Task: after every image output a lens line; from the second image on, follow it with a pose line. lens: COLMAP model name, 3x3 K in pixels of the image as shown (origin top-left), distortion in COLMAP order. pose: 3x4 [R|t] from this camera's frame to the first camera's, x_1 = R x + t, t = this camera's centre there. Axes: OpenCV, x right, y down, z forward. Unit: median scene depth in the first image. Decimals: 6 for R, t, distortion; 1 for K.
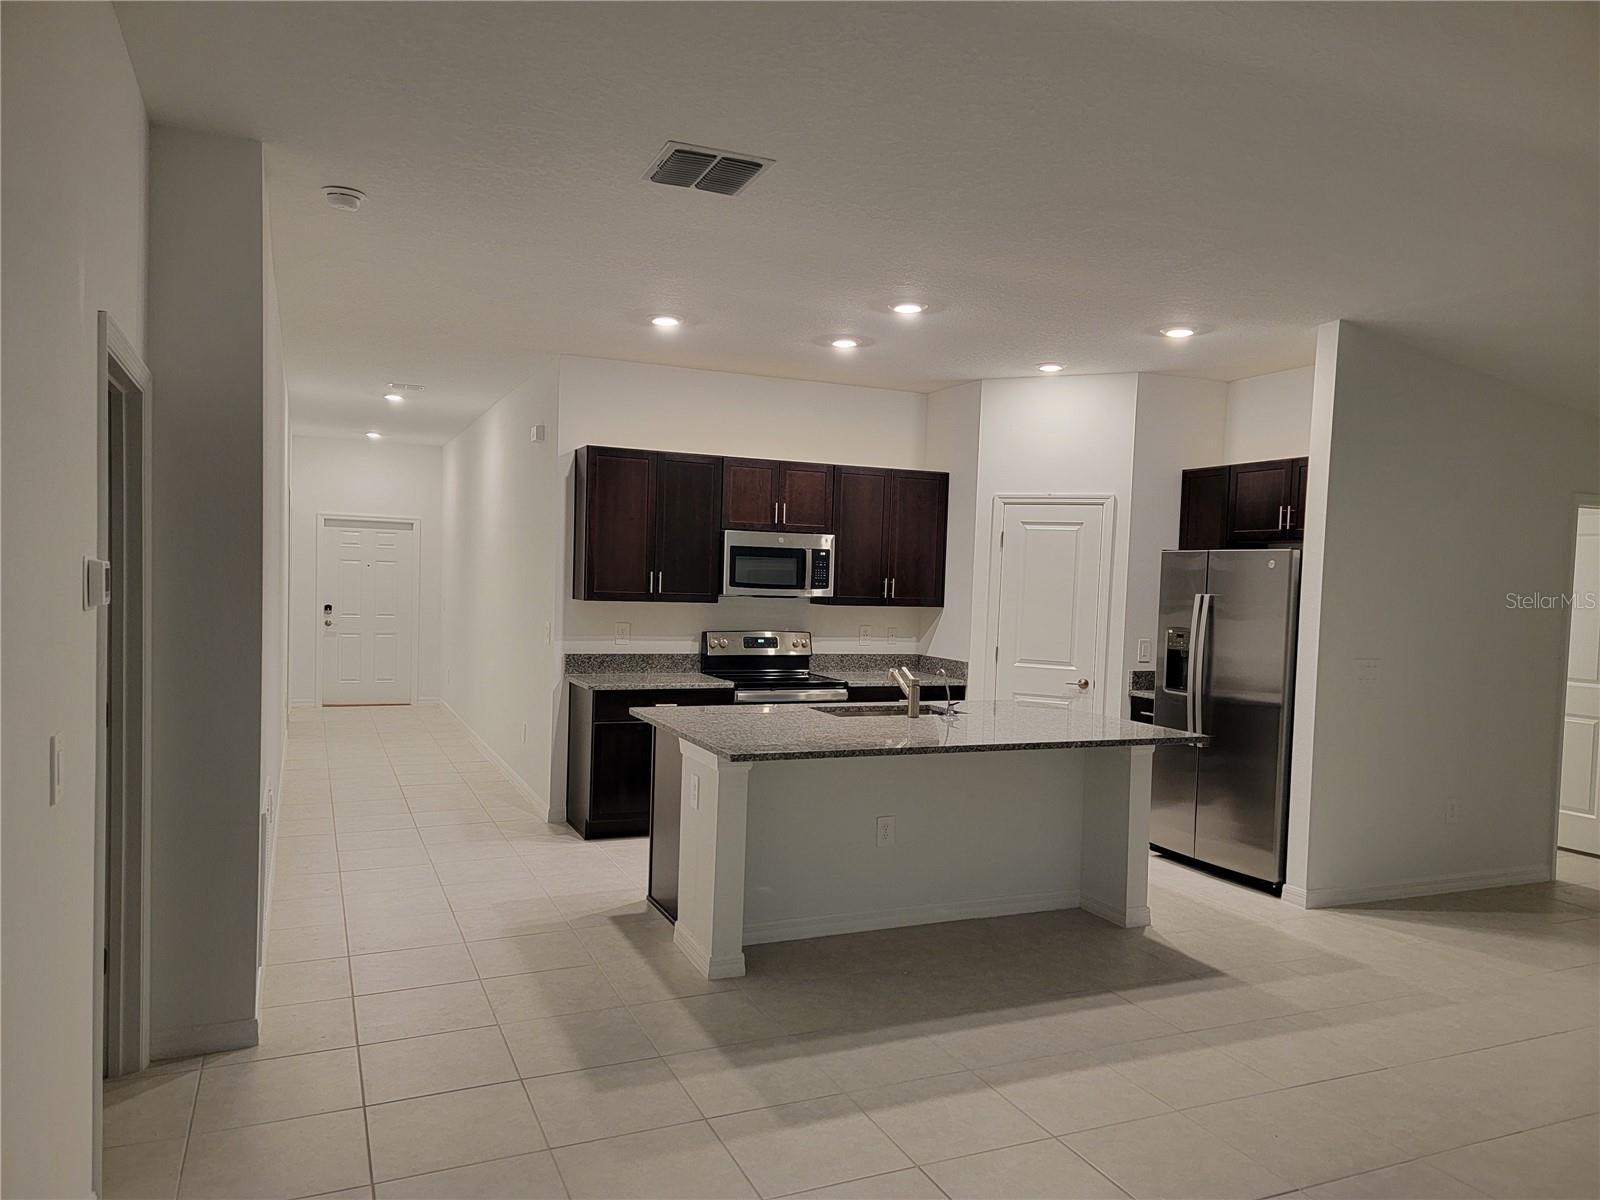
lens RADIAL K [[1149.4, 0, 799.3], [0, 1149.4, 609.7], [0, 0, 1]] dist [0.105015, -0.082352]
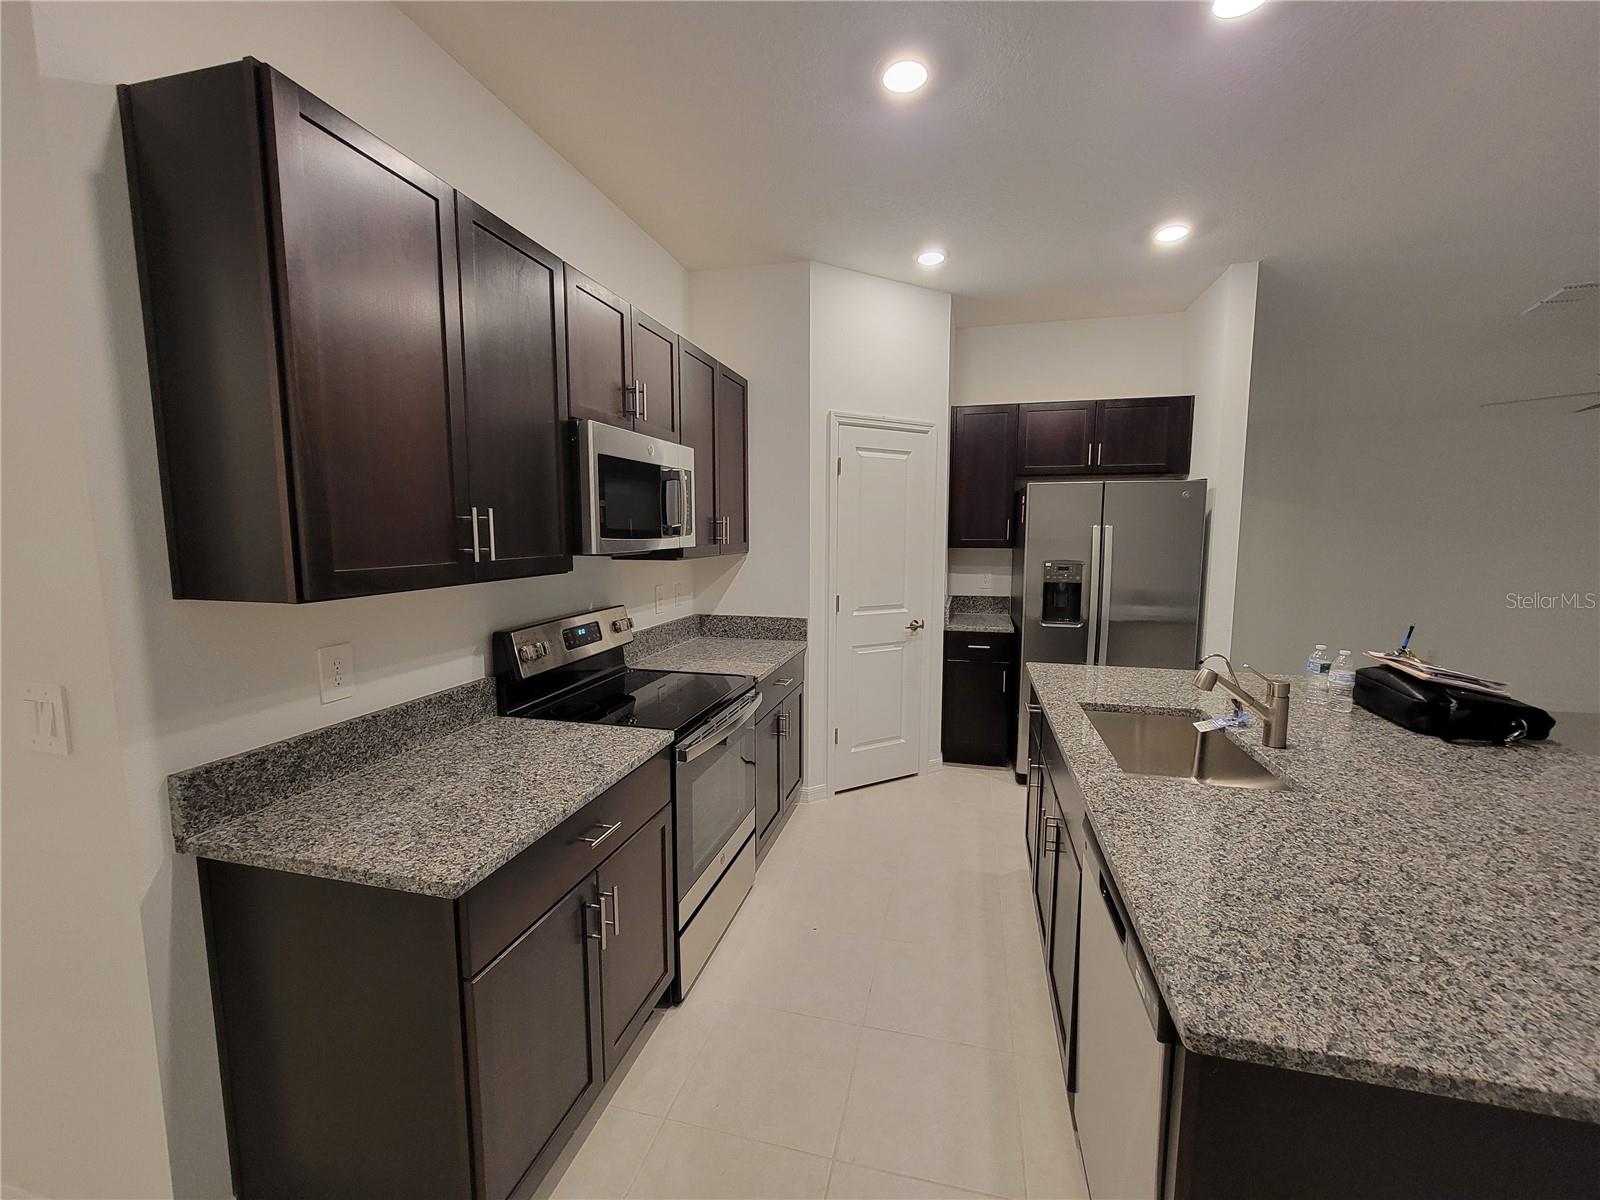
lens RADIAL K [[661.4, 0, 800.0], [0, 661.4, 600.0], [0, 0, 1]] dist [0.000623, -0.000024]
pose [[0.604453, -0.117379, 0.787945, -0.235144], [0.038073, 0.992212, 0.118602, -0.024122], [-0.795730, -0.041689, 0.604215, 0.753128]]
